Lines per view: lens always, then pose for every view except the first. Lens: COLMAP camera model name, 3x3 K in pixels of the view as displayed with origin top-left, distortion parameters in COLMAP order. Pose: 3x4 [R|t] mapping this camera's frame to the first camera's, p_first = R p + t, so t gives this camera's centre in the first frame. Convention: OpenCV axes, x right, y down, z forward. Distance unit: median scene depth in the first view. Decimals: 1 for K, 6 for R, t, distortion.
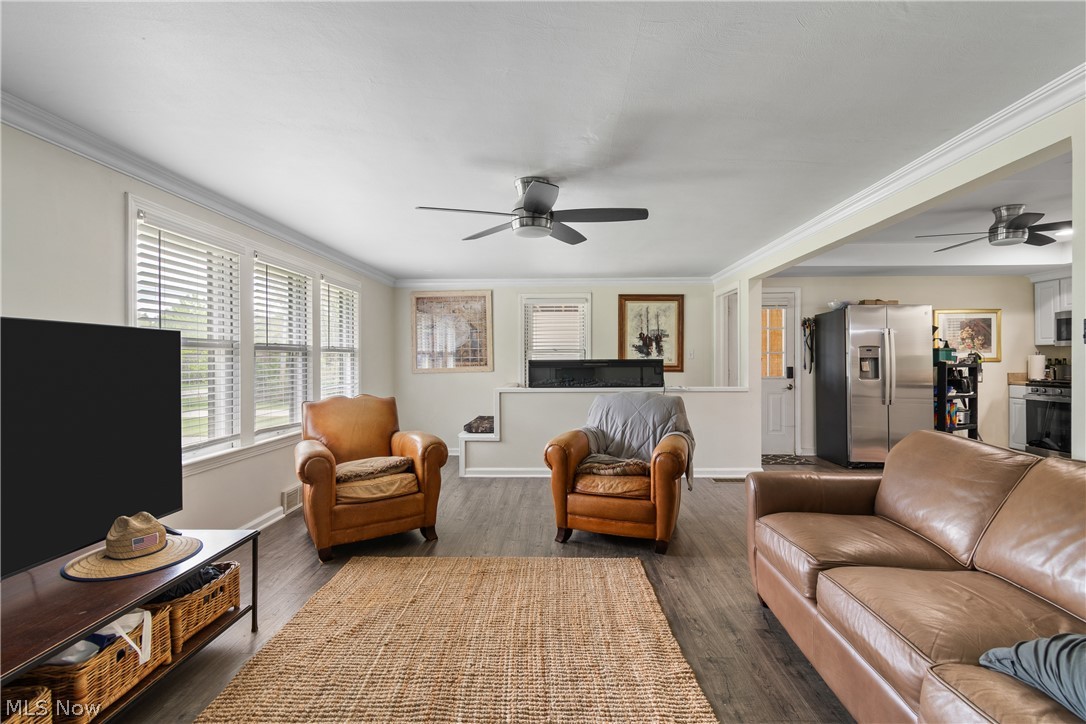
lens RADIAL K [[484.8, 0, 555.4], [0, 484.8, 359.4], [0, 0, 1]] dist [0.008592, -0.002472]
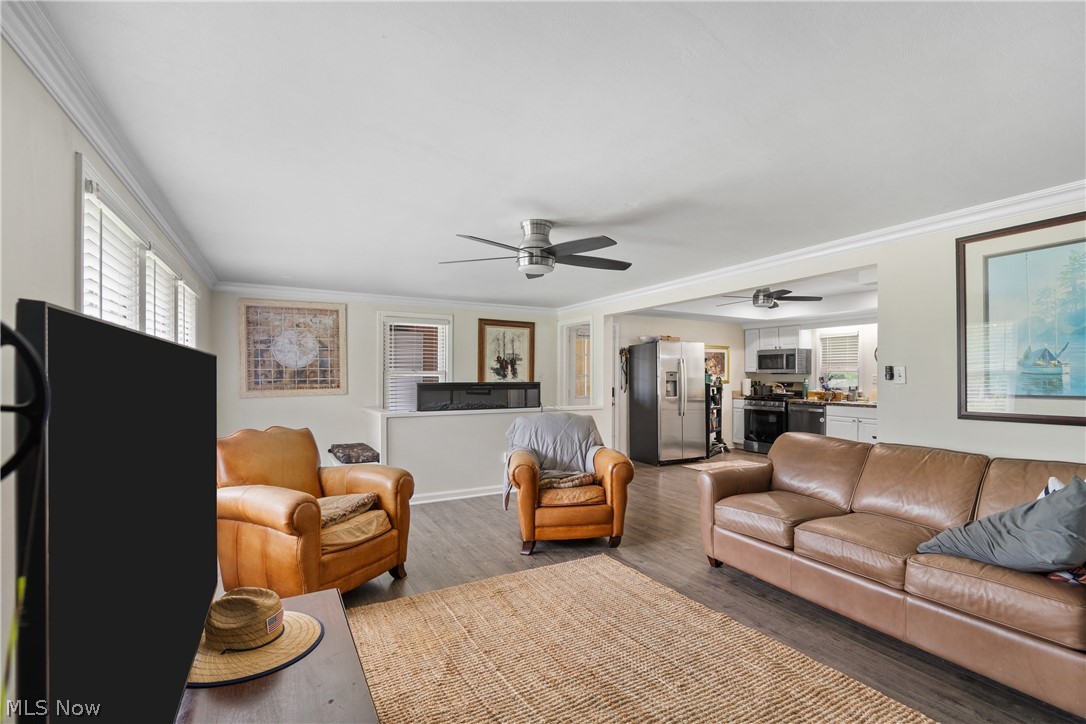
lens RADIAL K [[484.8, 0, 558.9], [0, 484.8, 377.8], [0, 0, 1]] dist [0.008592, -0.002472]
pose [[0.859842, 0.004026, 0.510544, -0.292586], [-0.005884, 0.999981, 0.002024, -0.011986], [-0.510526, -0.004744, 0.859849, 0.021616]]
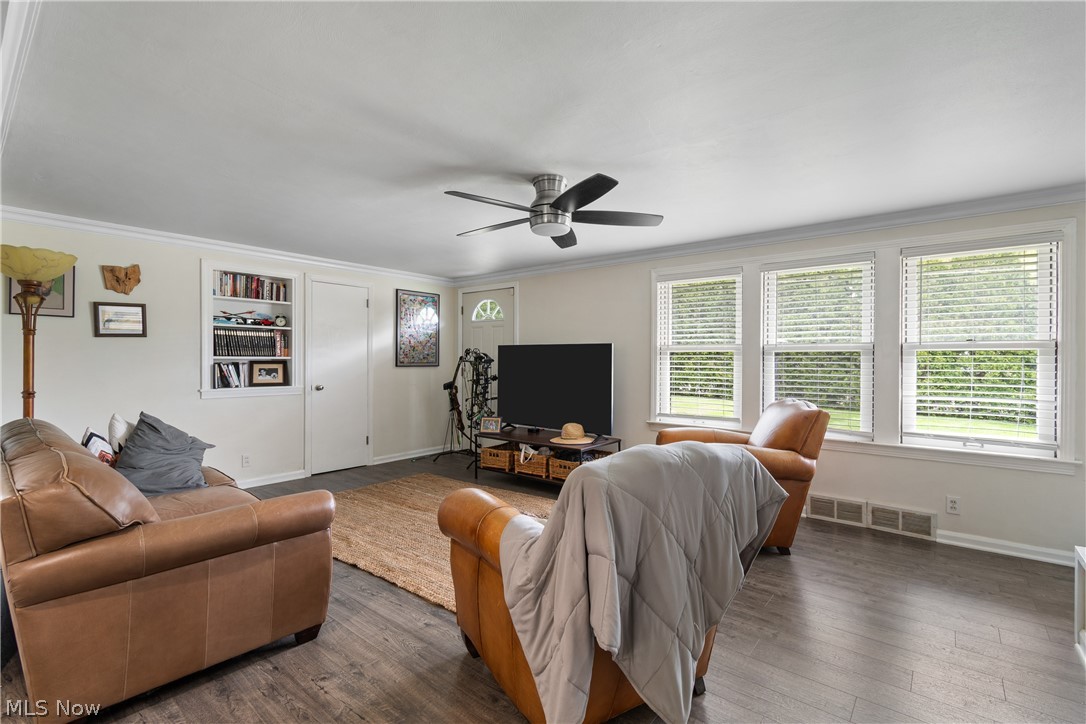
lens RADIAL K [[484.8, 0, 570.8], [0, 484.8, 355.5], [0, 0, 1]] dist [0.008592, -0.002472]
pose [[-0.592261, -0.002657, -0.805742, 0.387711], [-0.001580, 0.999996, -0.002136, -0.002764], [0.805744, 0.000008, -0.592263, 0.855347]]
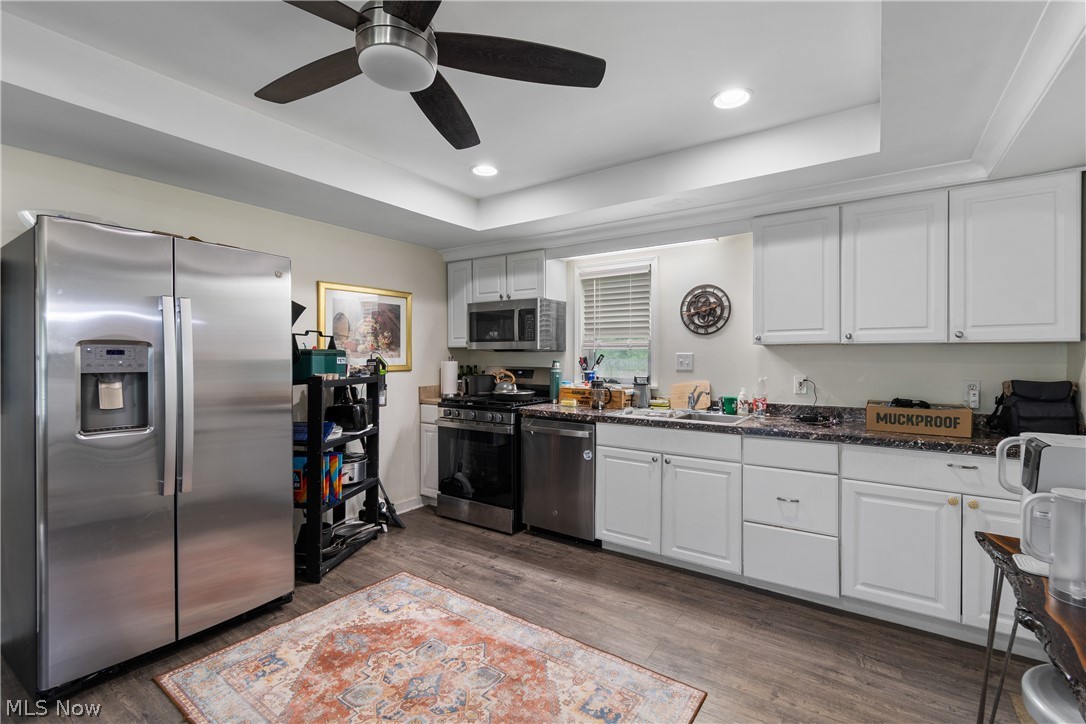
lens RADIAL K [[484.8, 0, 558.8], [0, 484.8, 356.9], [0, 0, 1]] dist [0.008592, -0.002472]
pose [[0.536038, 0.002770, 0.844189, 0.515574], [-0.003209, 0.999994, -0.001244, -0.016328], [-0.844187, -0.002042, 0.536044, 0.527651]]
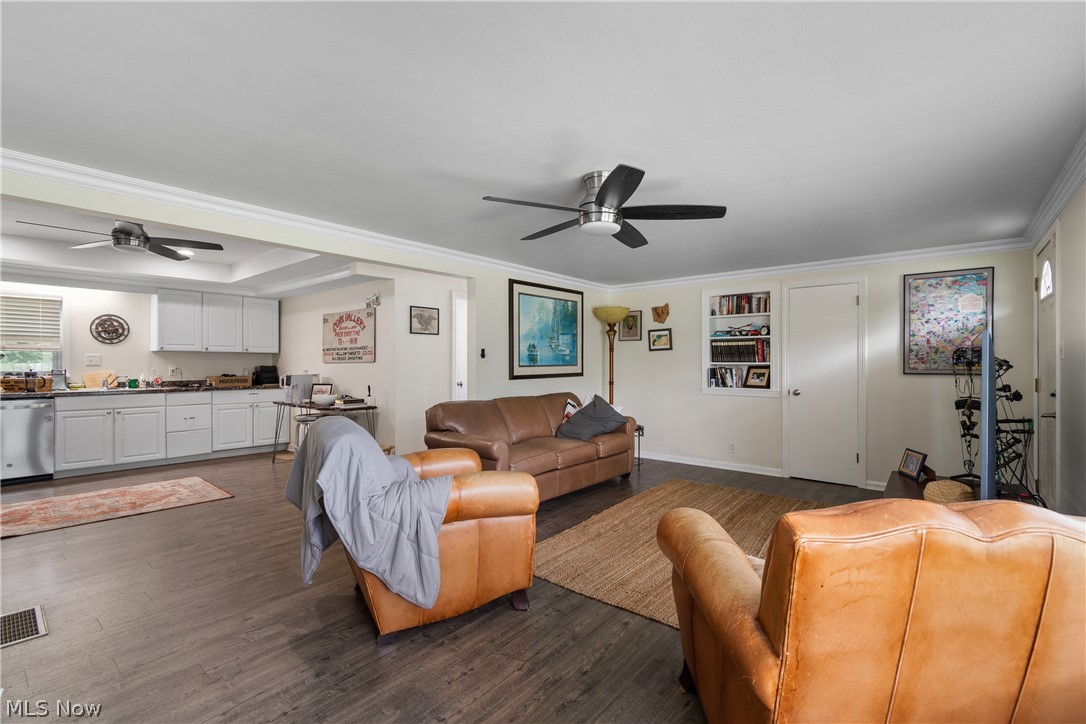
lens RADIAL K [[484.8, 0, 545.9], [0, 484.8, 362.8], [0, 0, 1]] dist [0.008592, -0.002472]
pose [[-0.779811, 0.003607, 0.626005, -0.295100], [0.002297, 0.999993, -0.002900, 0.001196], [-0.626011, -0.000824, -0.779814, 0.953393]]
